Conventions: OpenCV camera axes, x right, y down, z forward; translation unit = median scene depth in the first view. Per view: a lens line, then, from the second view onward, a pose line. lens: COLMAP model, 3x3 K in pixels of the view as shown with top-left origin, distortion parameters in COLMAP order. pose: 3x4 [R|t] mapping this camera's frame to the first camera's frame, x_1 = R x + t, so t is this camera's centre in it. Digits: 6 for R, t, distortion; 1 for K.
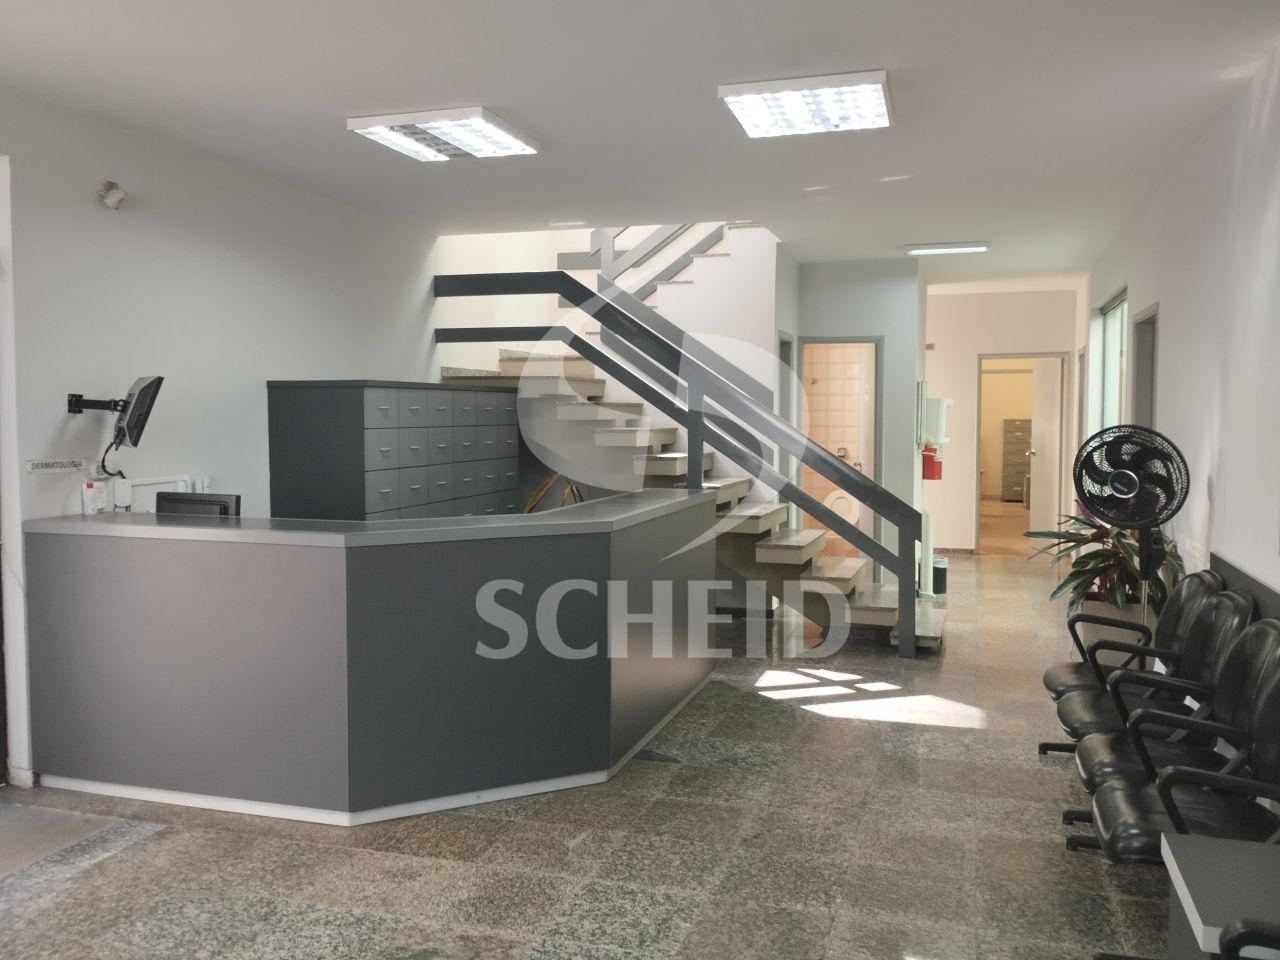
lens RADIAL K [[1083.7, 0, 640.0], [0, 1083.7, 480.0], [0, 0, 1]] dist [0.002004, -0.001930]
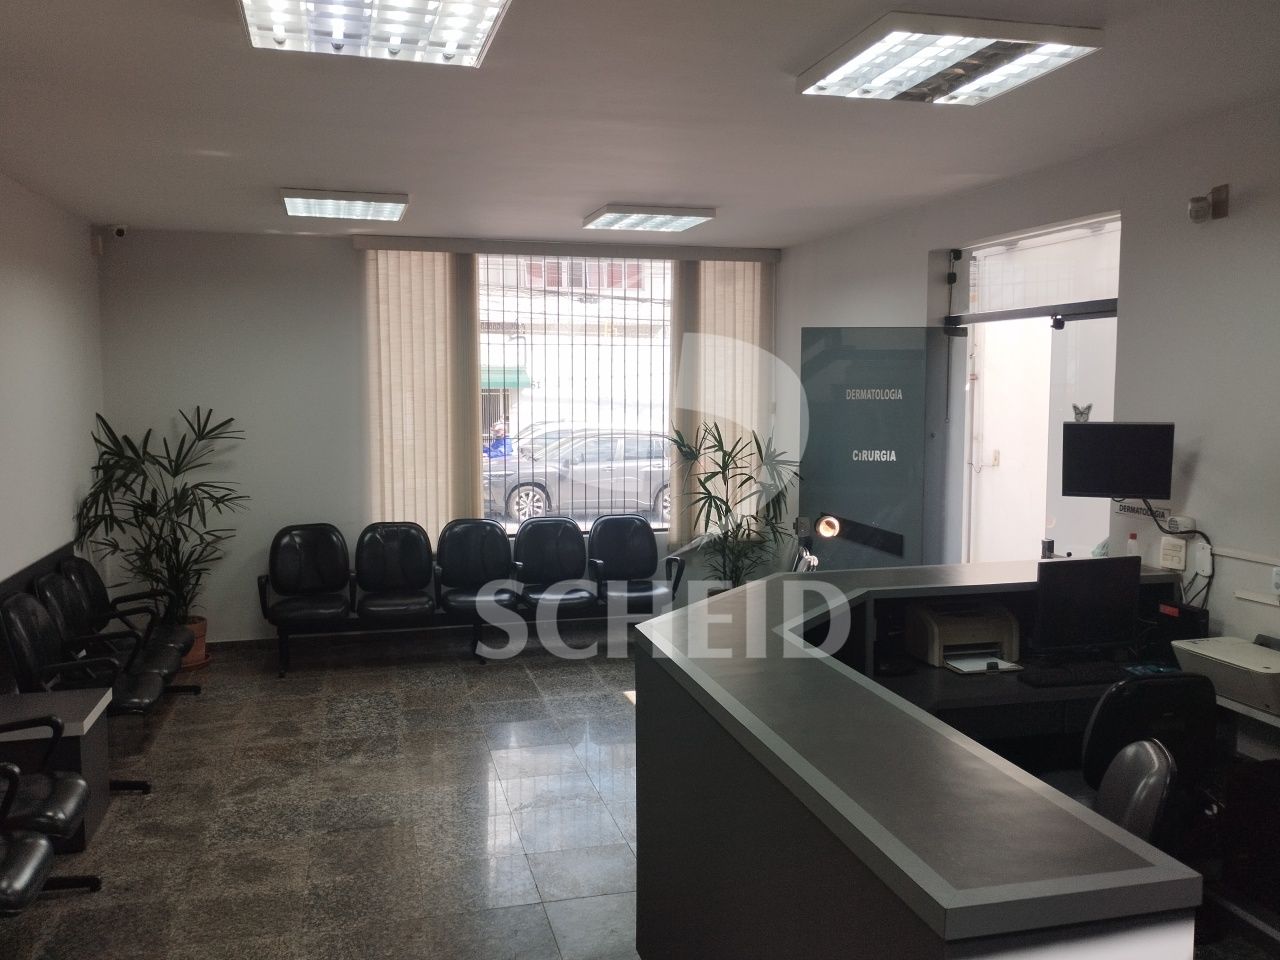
lens RADIAL K [[1083.7, 0, 640.0], [0, 1083.7, 480.0], [0, 0, 1]] dist [0.002004, -0.001930]
pose [[-0.851808, 0.050348, -0.521430, 0.432569], [-0.031794, 0.988567, 0.147393, -0.211758], [0.522889, 0.142129, -0.840468, 1.969393]]
